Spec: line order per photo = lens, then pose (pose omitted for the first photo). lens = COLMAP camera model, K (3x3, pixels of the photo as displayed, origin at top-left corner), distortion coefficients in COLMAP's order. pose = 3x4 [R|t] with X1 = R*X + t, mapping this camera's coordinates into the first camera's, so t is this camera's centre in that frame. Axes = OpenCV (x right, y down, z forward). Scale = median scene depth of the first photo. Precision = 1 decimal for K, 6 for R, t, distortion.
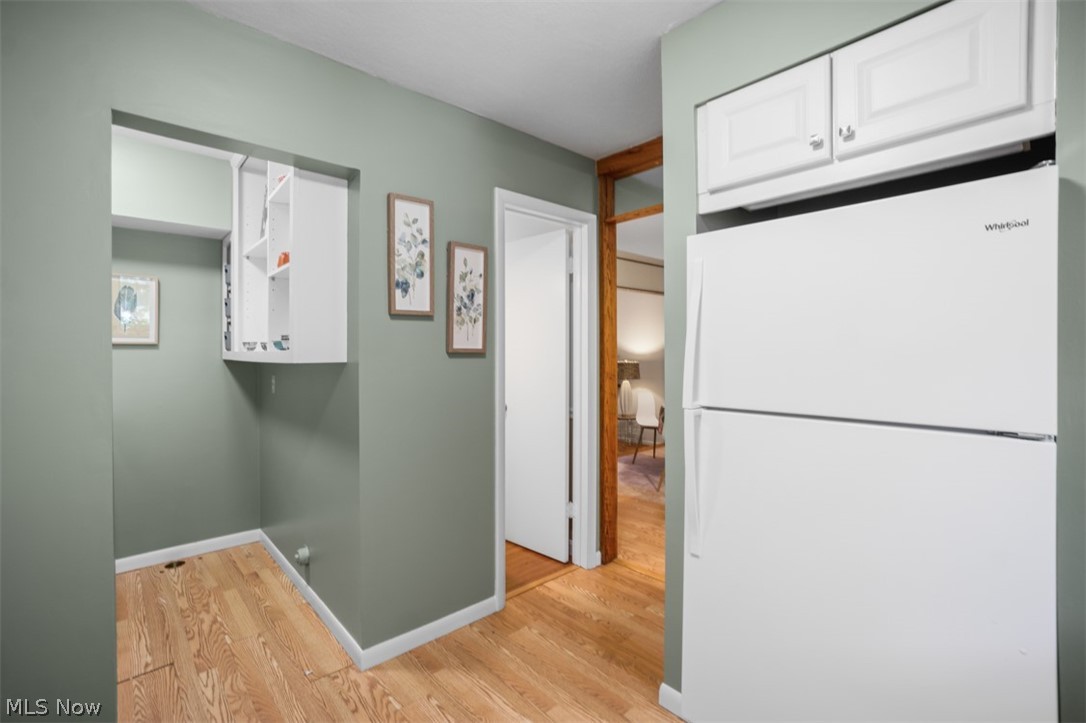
lens RADIAL K [[481.4, 0, 543.0], [0, 481.4, 361.5], [0, 0, 1]] dist [-0.033821, 0.000258]
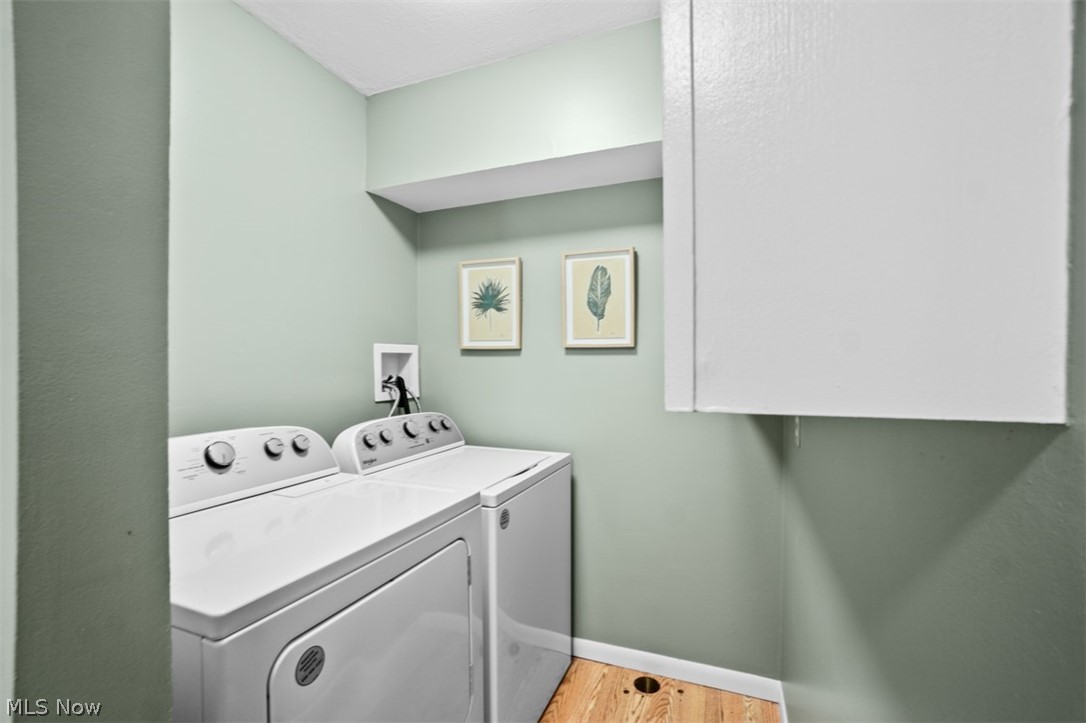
lens RADIAL K [[481.4, 0, 543.0], [0, 481.4, 361.5], [0, 0, 1]] dist [-0.033821, 0.000258]
pose [[0.438666, 0.004335, -0.898640, -0.264261], [-0.007657, 0.999970, 0.001086, -0.016428], [0.898618, 0.006405, 0.438686, 0.589448]]
